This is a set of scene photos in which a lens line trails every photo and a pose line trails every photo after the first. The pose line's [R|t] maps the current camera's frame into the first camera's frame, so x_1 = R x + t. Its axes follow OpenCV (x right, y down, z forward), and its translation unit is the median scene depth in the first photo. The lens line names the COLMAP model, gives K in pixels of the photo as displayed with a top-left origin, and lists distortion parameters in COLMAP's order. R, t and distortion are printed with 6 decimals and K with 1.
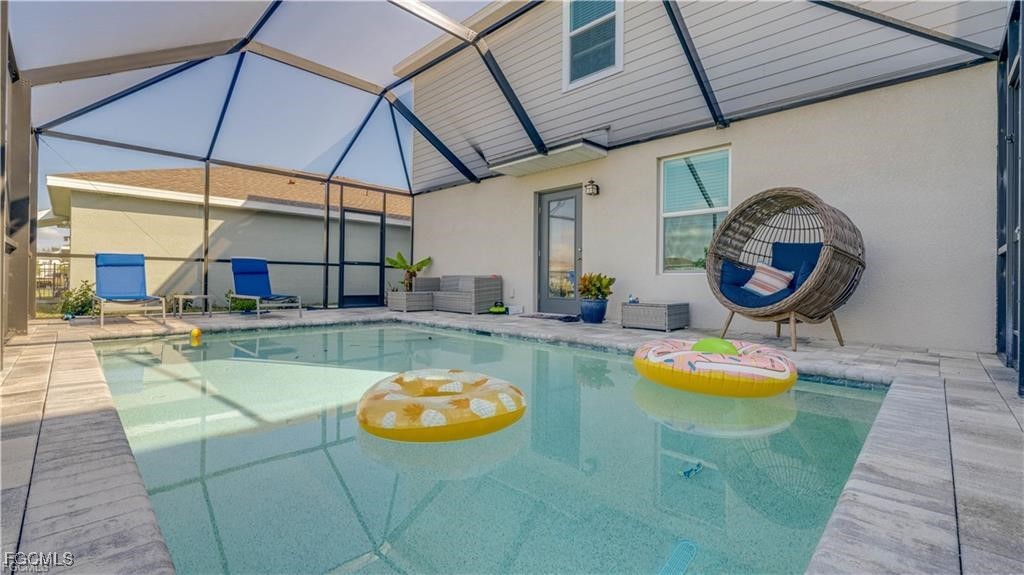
lens RADIAL K [[447.6, 0, 510.1], [0, 447.6, 282.9], [0, 0, 1]] dist [-0.000341, -0.000161]
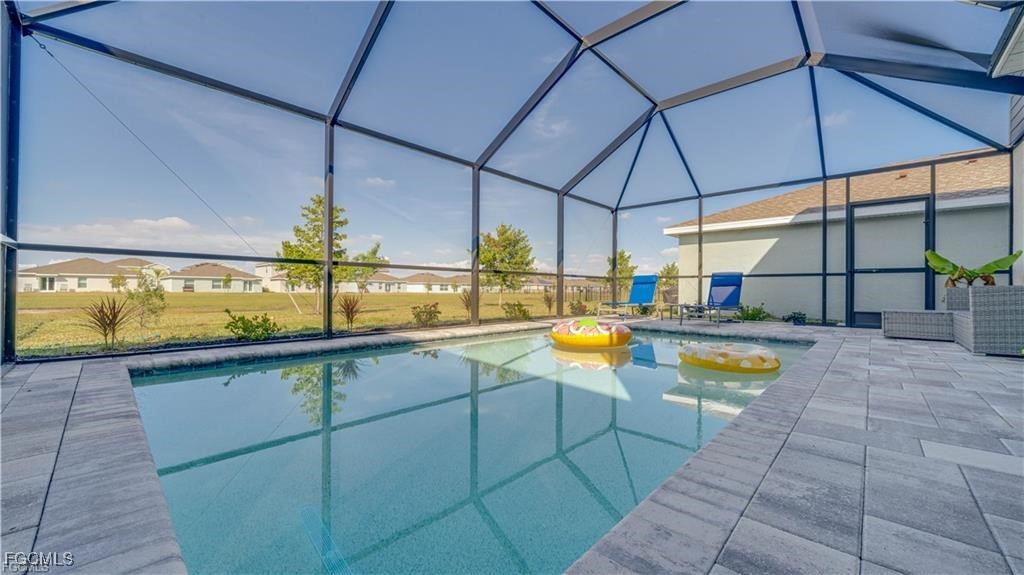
lens RADIAL K [[404.3, 0, 511.3], [0, 404.3, 289.5], [0, 0, 1]] dist [0.000537, -0.000343]
pose [[-0.000155, -0.013800, -0.999905, 0.361036], [-0.008943, 0.999865, -0.013798, 0.003868], [0.999960, 0.008940, -0.000278, 0.382459]]
